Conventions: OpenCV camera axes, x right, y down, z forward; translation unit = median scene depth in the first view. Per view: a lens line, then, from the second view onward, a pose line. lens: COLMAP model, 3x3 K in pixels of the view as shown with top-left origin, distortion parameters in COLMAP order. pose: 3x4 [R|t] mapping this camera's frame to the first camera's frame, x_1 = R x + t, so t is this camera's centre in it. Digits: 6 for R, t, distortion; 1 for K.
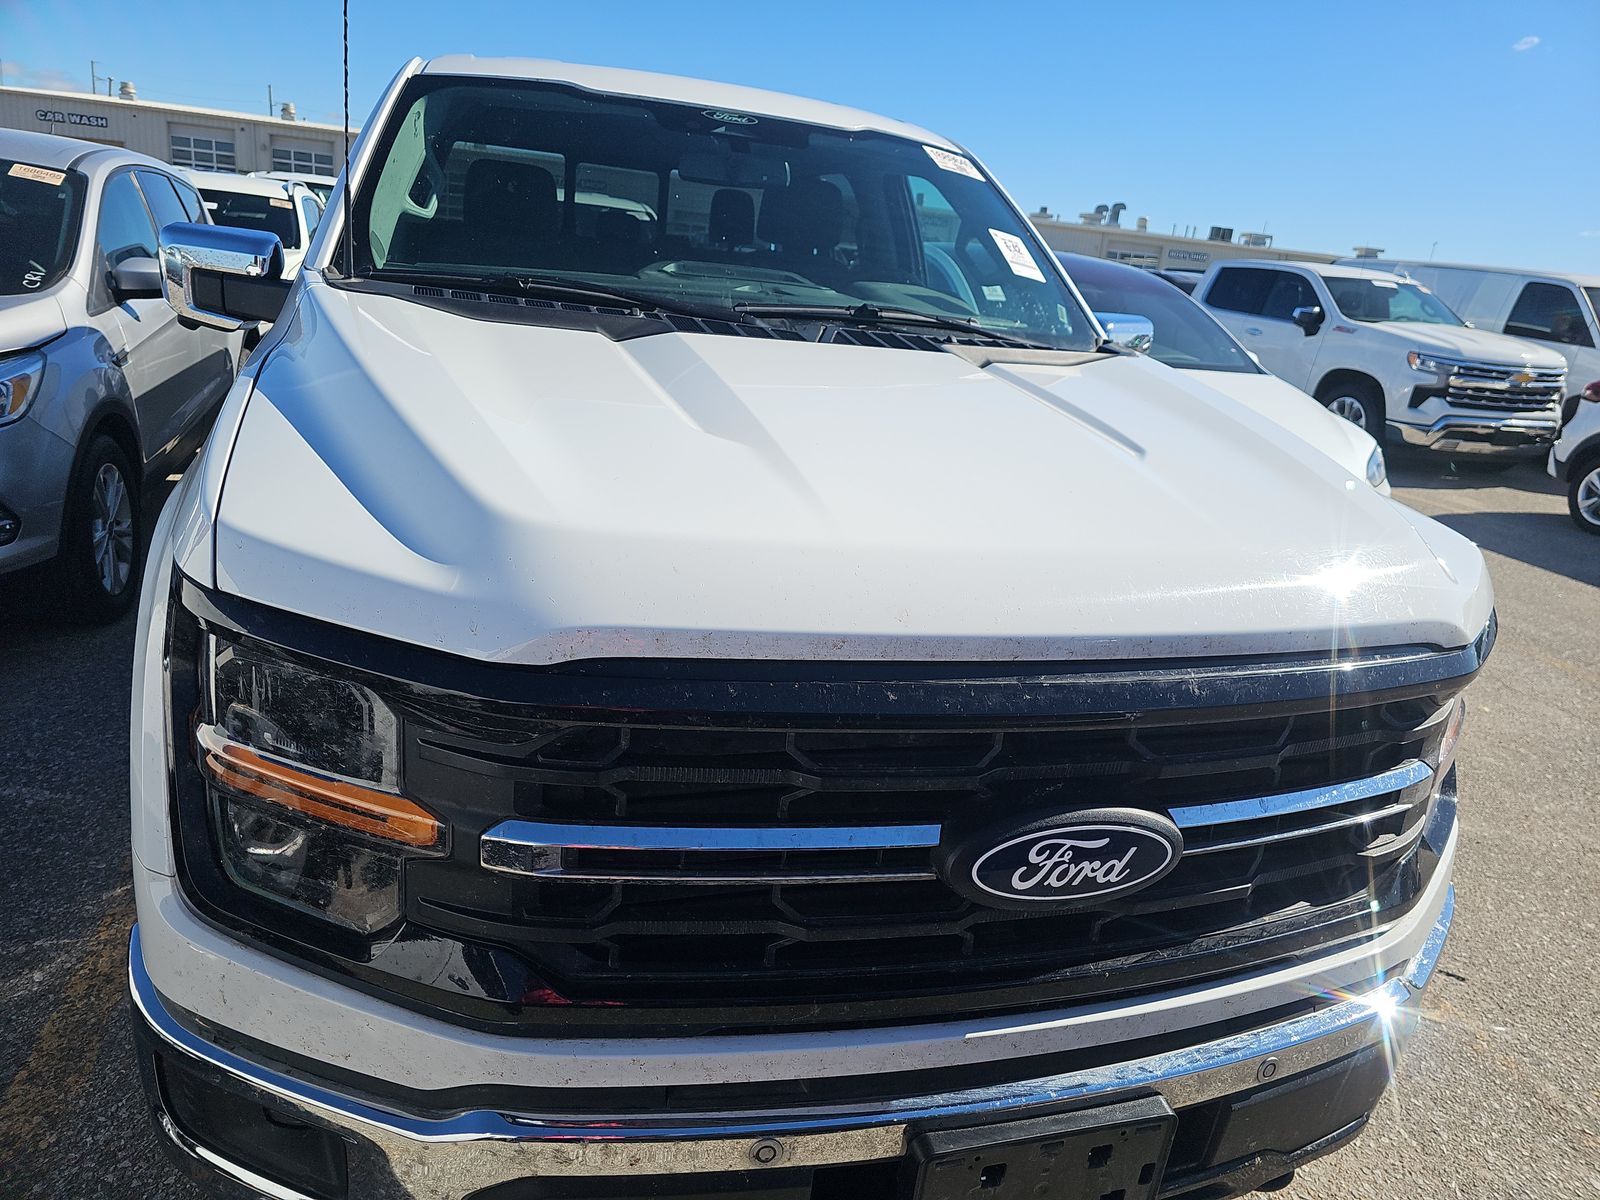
lens RADIAL K [[1061.9, 0, 800.0], [0, 1061.9, 600.0], [0, 0, 1]] dist [0.079647, -0.080683]
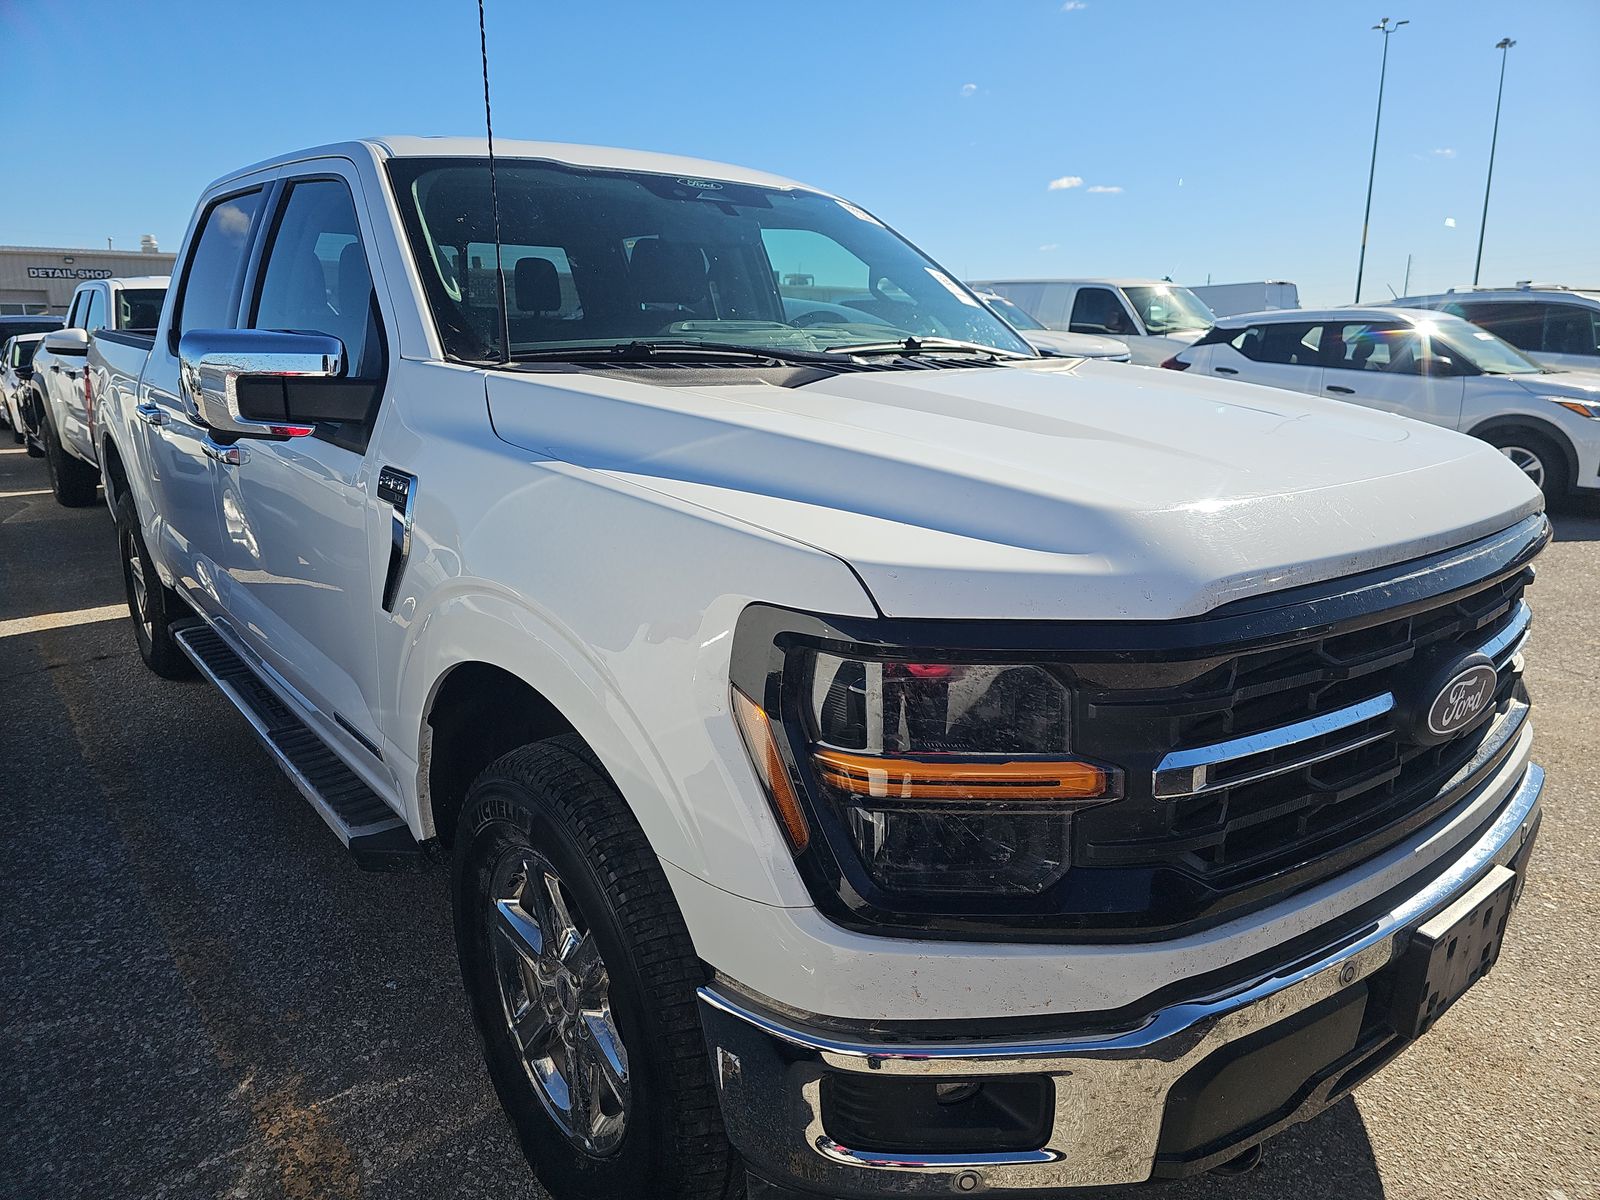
lens RADIAL K [[1080.0, 0, 800.0], [0, 1080.0, 600.0], [0, 0, 1]] dist [0.068321, -0.076432]
pose [[0.919897, -0.185670, 0.345421, -0.451320], [0.202323, 0.979240, -0.012453, -0.013898], [-0.335938, 0.081343, 0.938365, -0.011198]]
